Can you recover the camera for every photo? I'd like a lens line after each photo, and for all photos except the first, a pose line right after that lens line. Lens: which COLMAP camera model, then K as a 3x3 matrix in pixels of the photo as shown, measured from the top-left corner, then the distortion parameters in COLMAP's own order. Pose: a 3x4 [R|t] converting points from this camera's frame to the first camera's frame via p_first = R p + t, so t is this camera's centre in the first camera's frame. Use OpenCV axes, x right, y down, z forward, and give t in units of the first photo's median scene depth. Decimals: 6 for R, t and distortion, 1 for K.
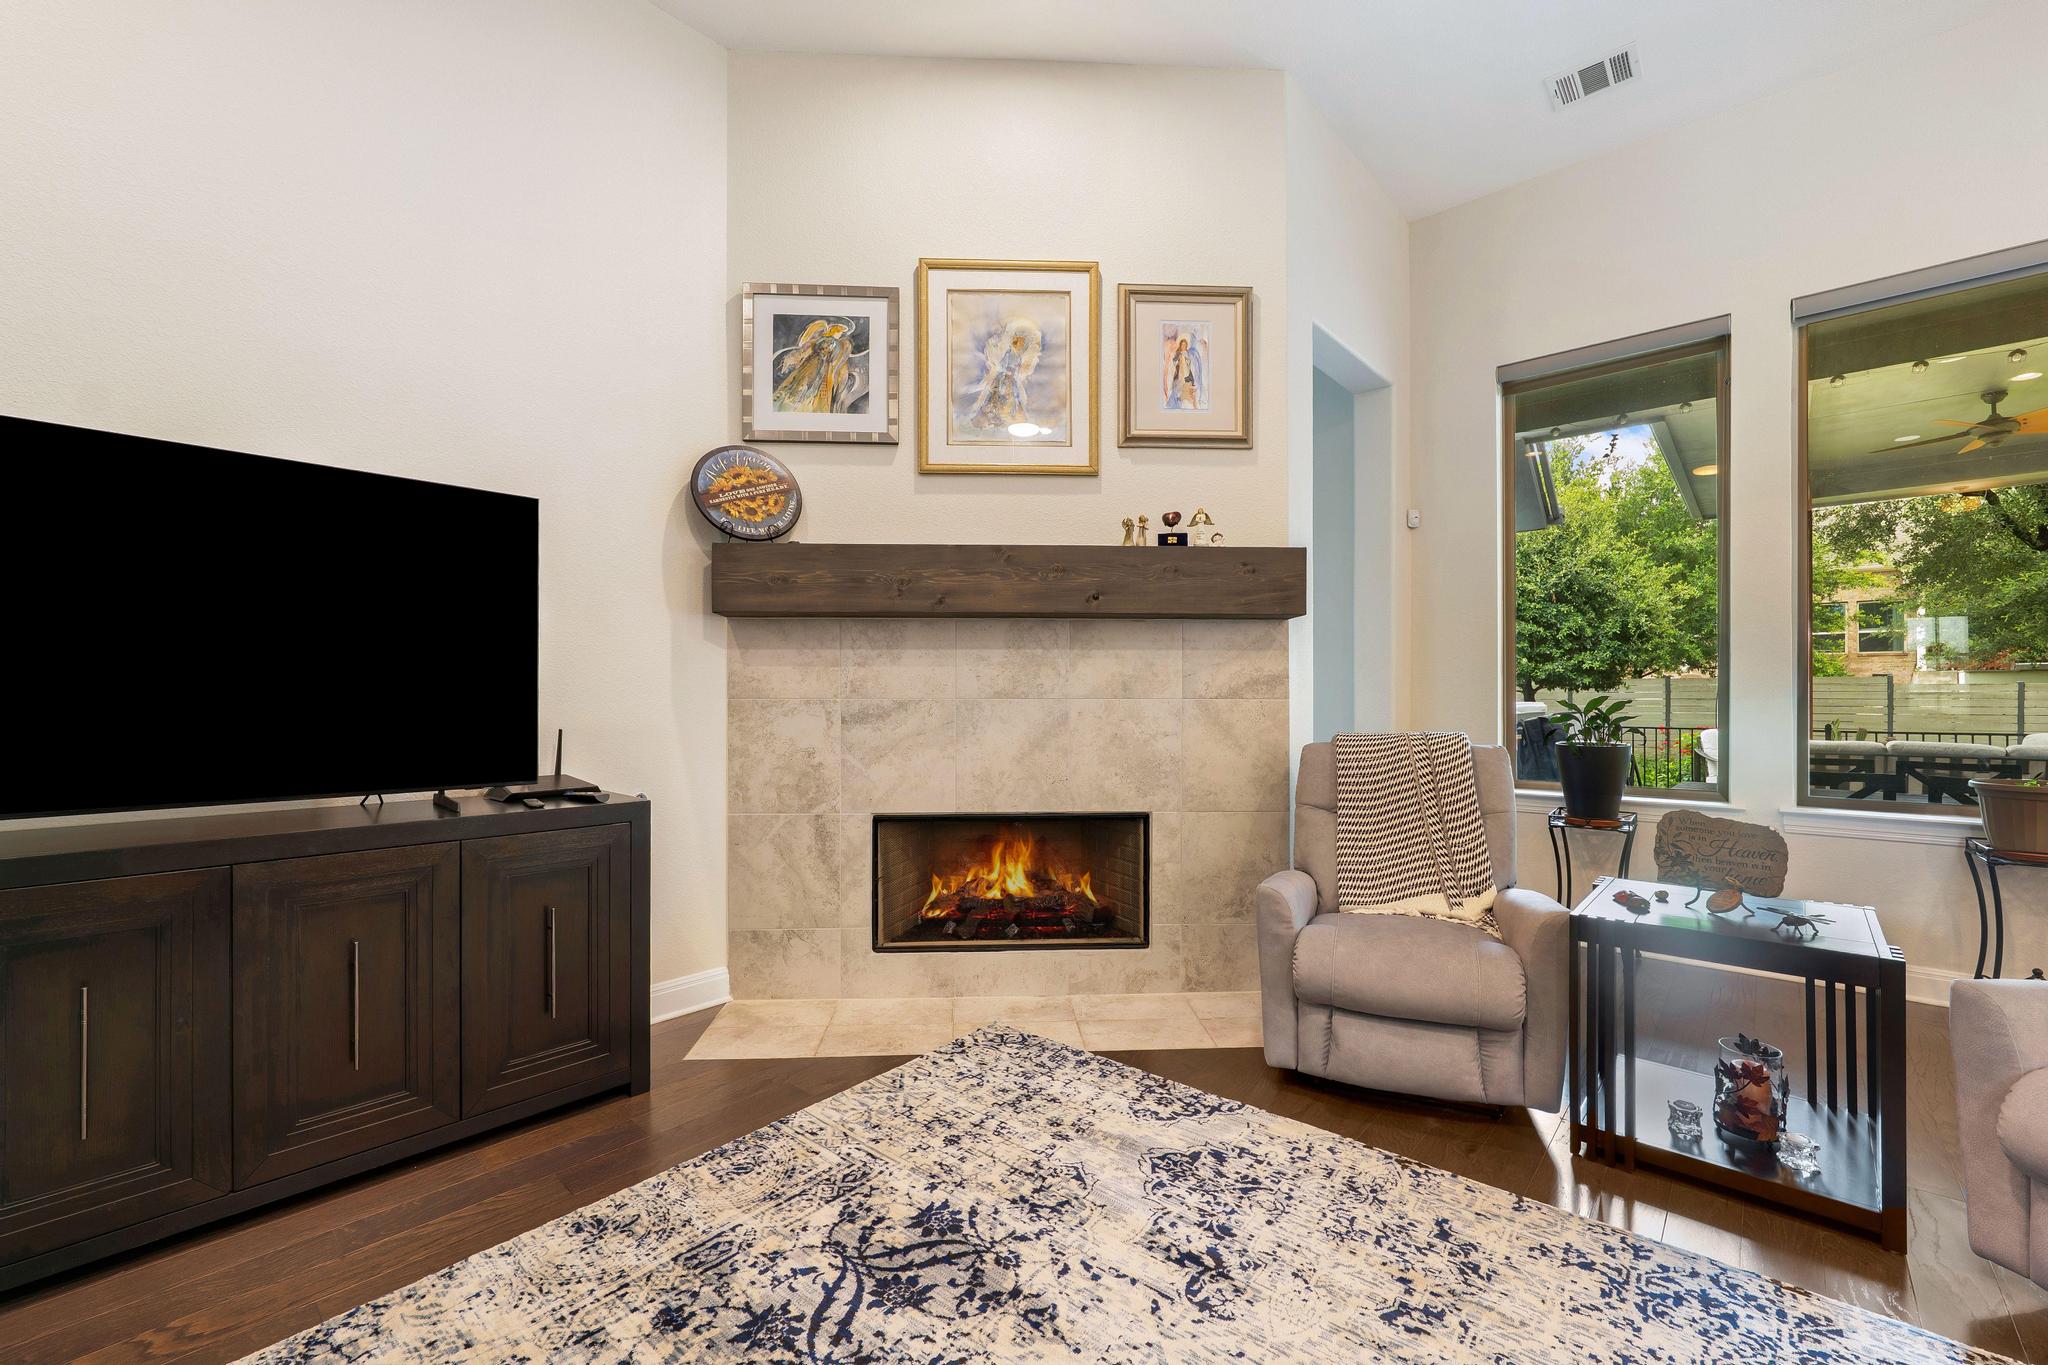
lens RADIAL K [[833.0, 0, 1017.8], [0, 833.0, 703.4], [0, 0, 1]] dist [-0.002685, 0.000059]
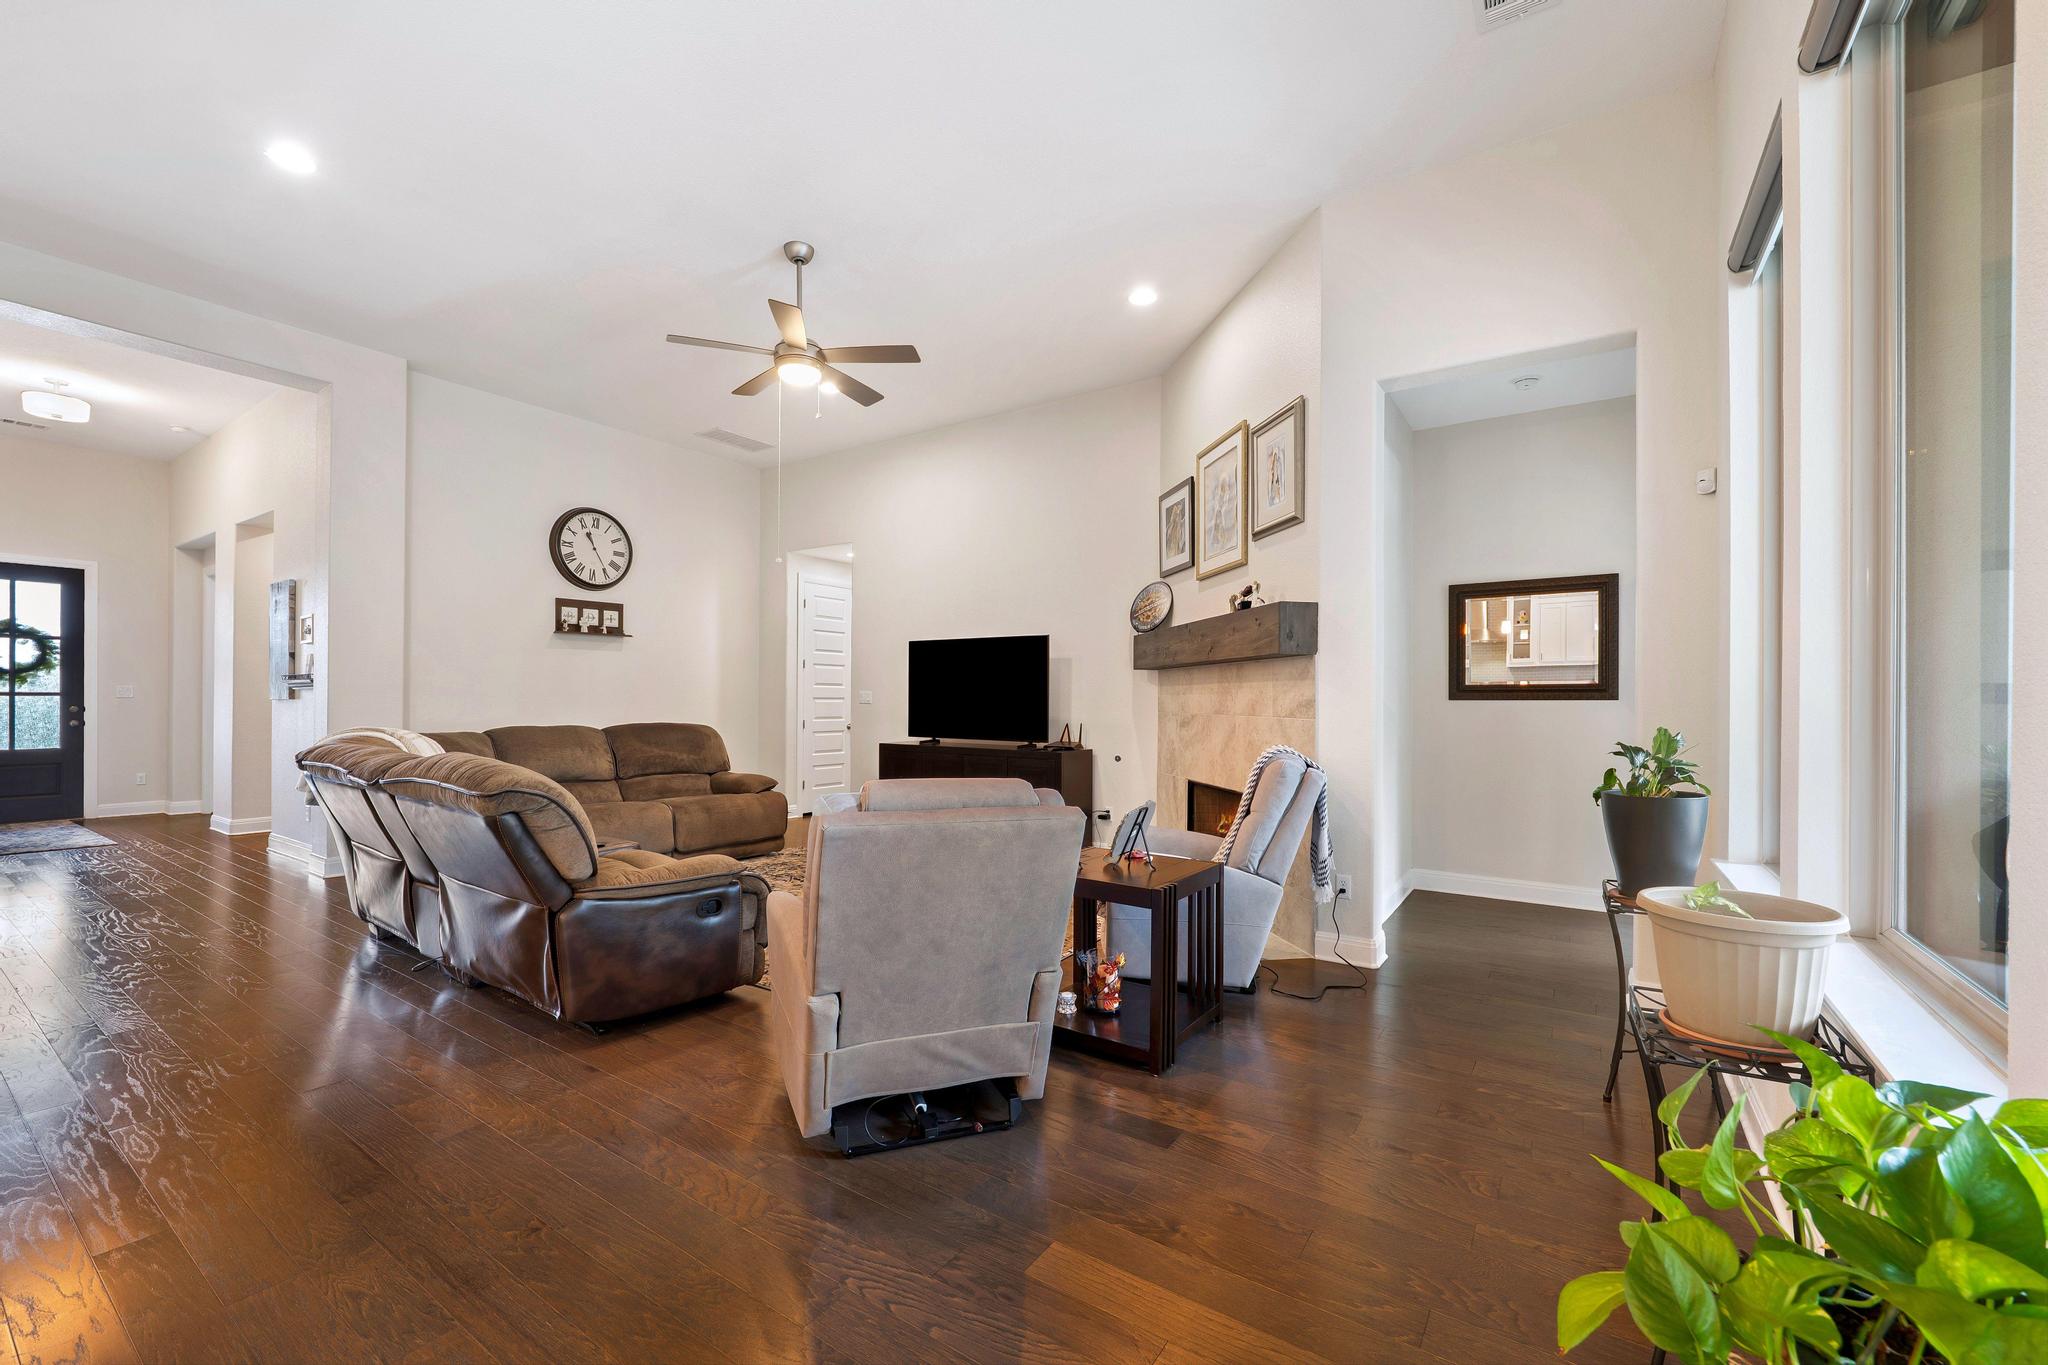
lens RADIAL K [[833.0, 0, 1017.8], [0, 833.0, 703.4], [0, 0, 1]] dist [-0.002685, 0.000059]
pose [[0.137462, 0.006712, -0.990484, 1.525733], [-0.013611, 0.999895, 0.004887, -0.029773], [0.990414, 0.012809, 0.137539, 0.407959]]
